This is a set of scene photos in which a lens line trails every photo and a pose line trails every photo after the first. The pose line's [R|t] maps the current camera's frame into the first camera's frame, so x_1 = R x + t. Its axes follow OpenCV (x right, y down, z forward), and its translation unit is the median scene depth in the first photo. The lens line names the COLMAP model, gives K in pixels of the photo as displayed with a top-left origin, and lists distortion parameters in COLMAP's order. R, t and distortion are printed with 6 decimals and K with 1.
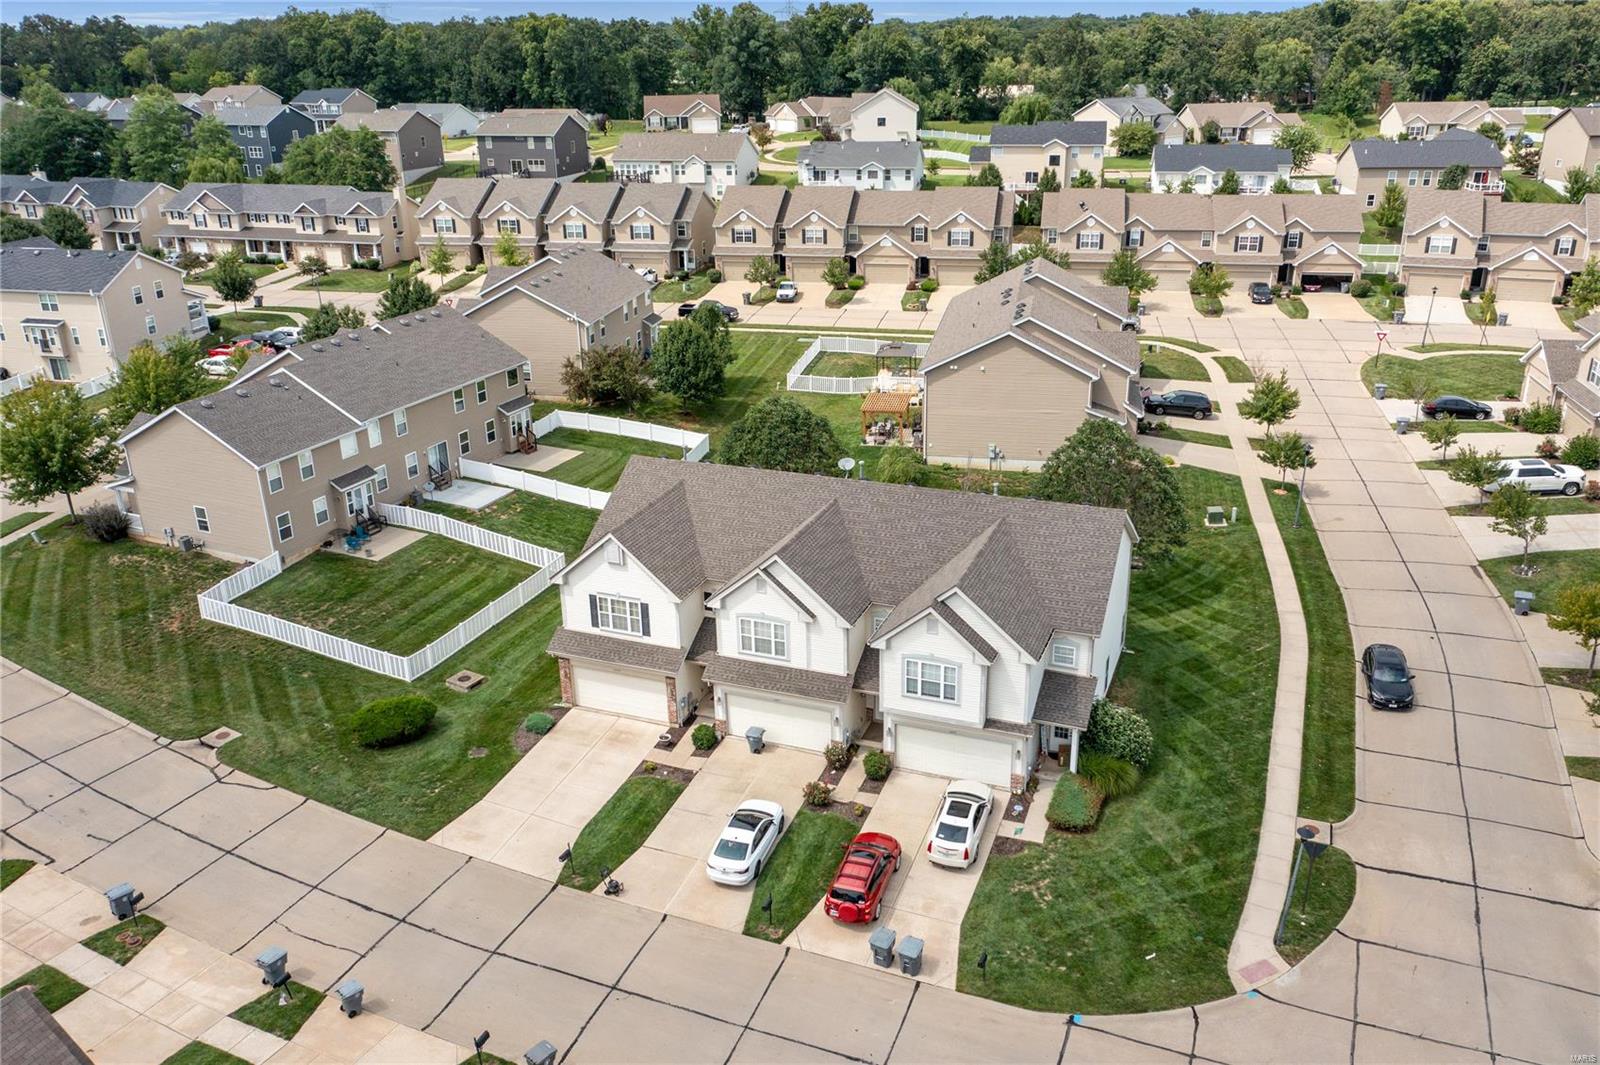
lens RADIAL K [[1276.9, 0, 810.5], [0, 1276.9, 531.3], [0, 0, 1]] dist [-0.001956, 0.010446]
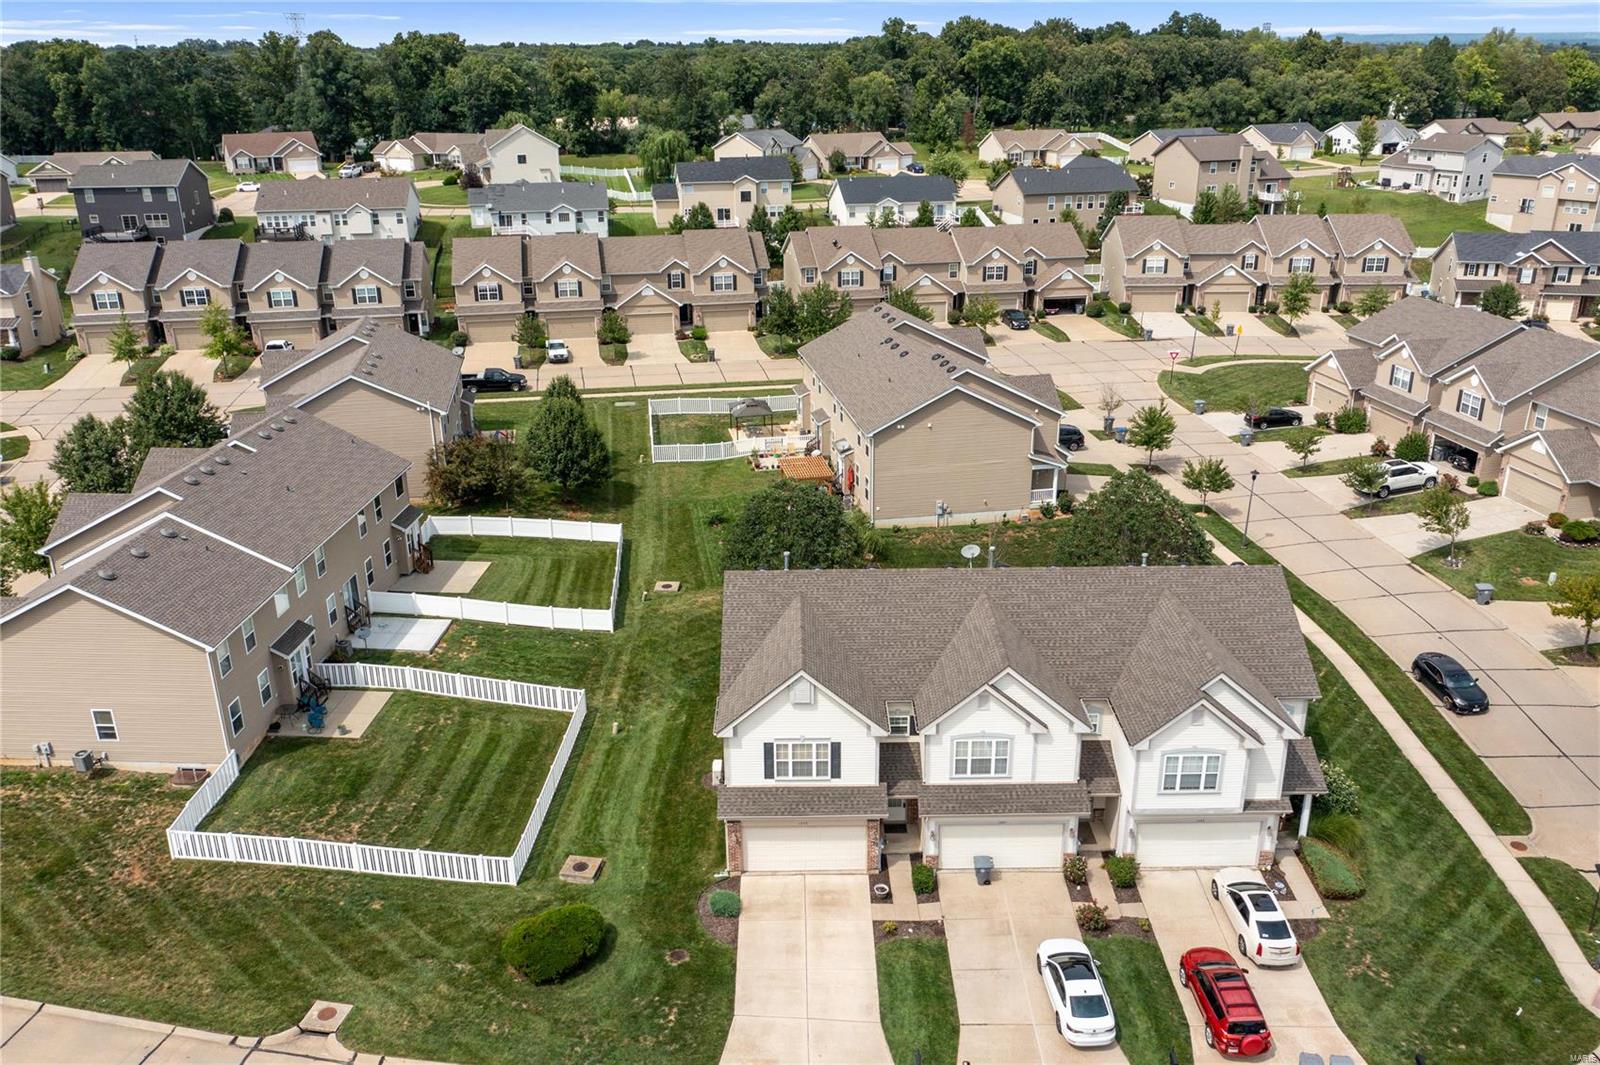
lens RADIAL K [[1276.9, 0, 810.5], [0, 1276.9, 531.3], [0, 0, 1]] dist [-0.001956, 0.010446]
pose [[0.928959, -0.123730, 0.348893, -0.200873], [0.129767, 0.991526, 0.006114, -0.043768], [-0.346693, 0.039595, 0.937143, 0.083656]]
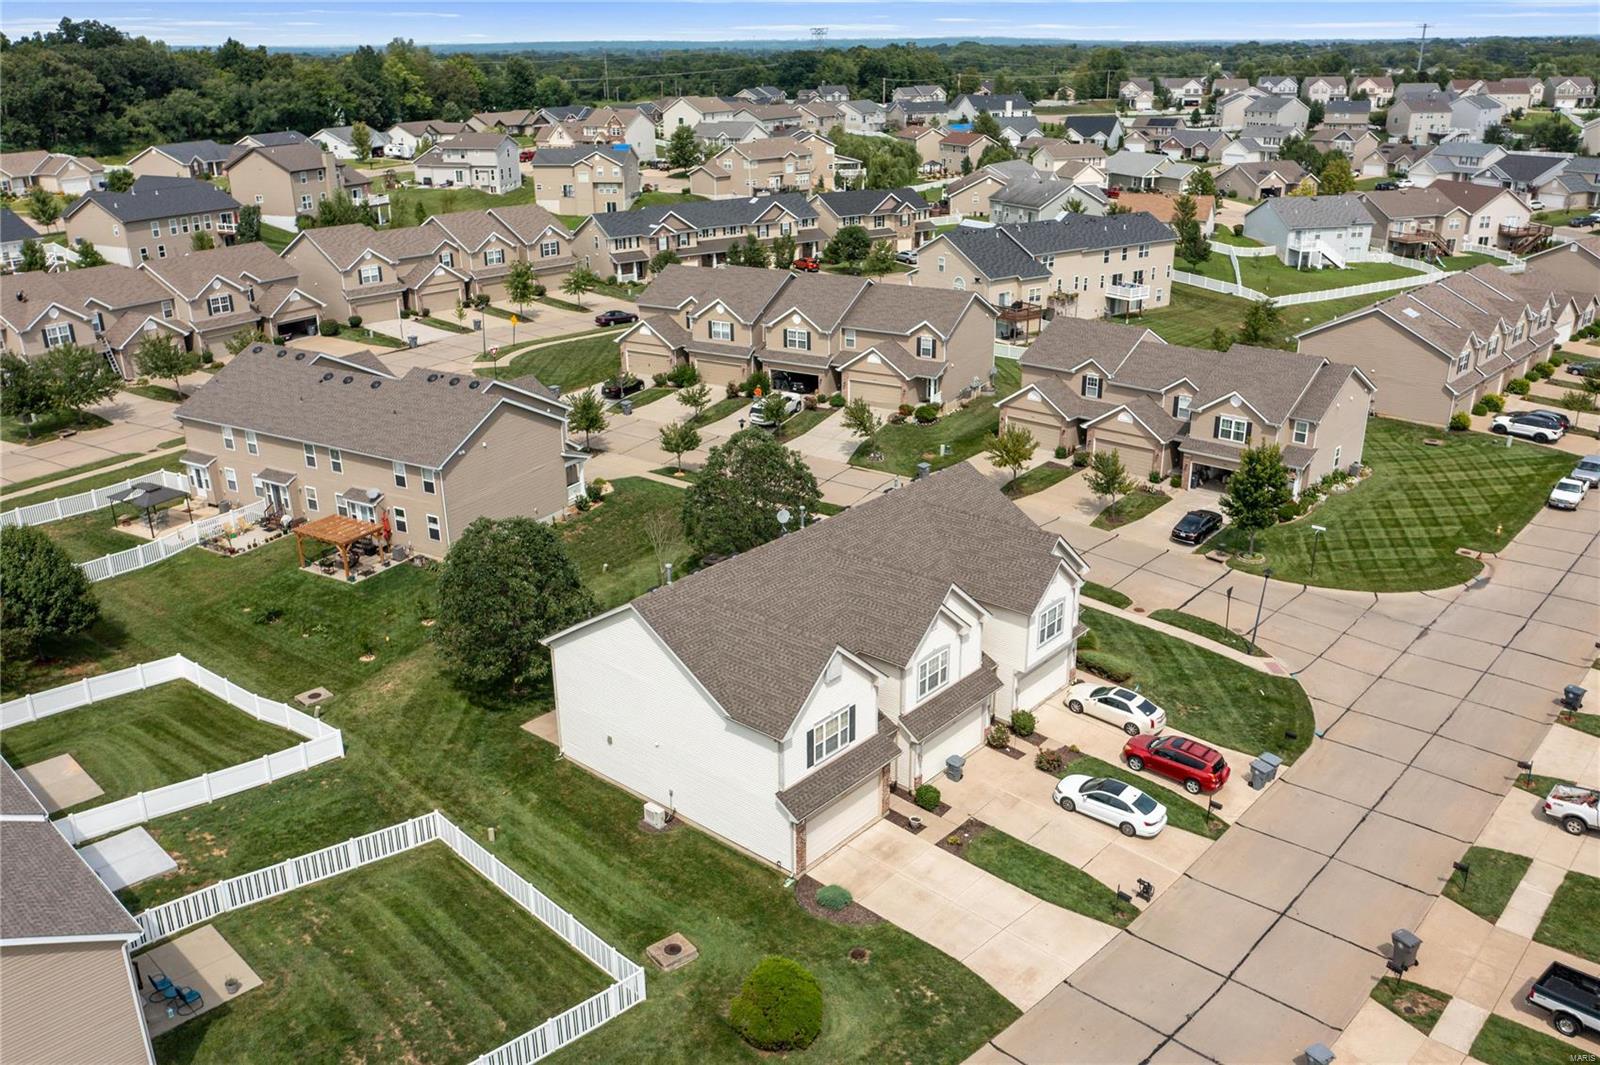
lens RADIAL K [[1276.9, 0, 810.5], [0, 1276.9, 531.3], [0, 0, 1]] dist [-0.001956, 0.010446]
pose [[0.334625, -0.324084, 0.884871, -0.419575], [0.351824, 0.914070, 0.201732, -0.116697], [-0.874212, 0.243814, 0.419891, 0.284040]]
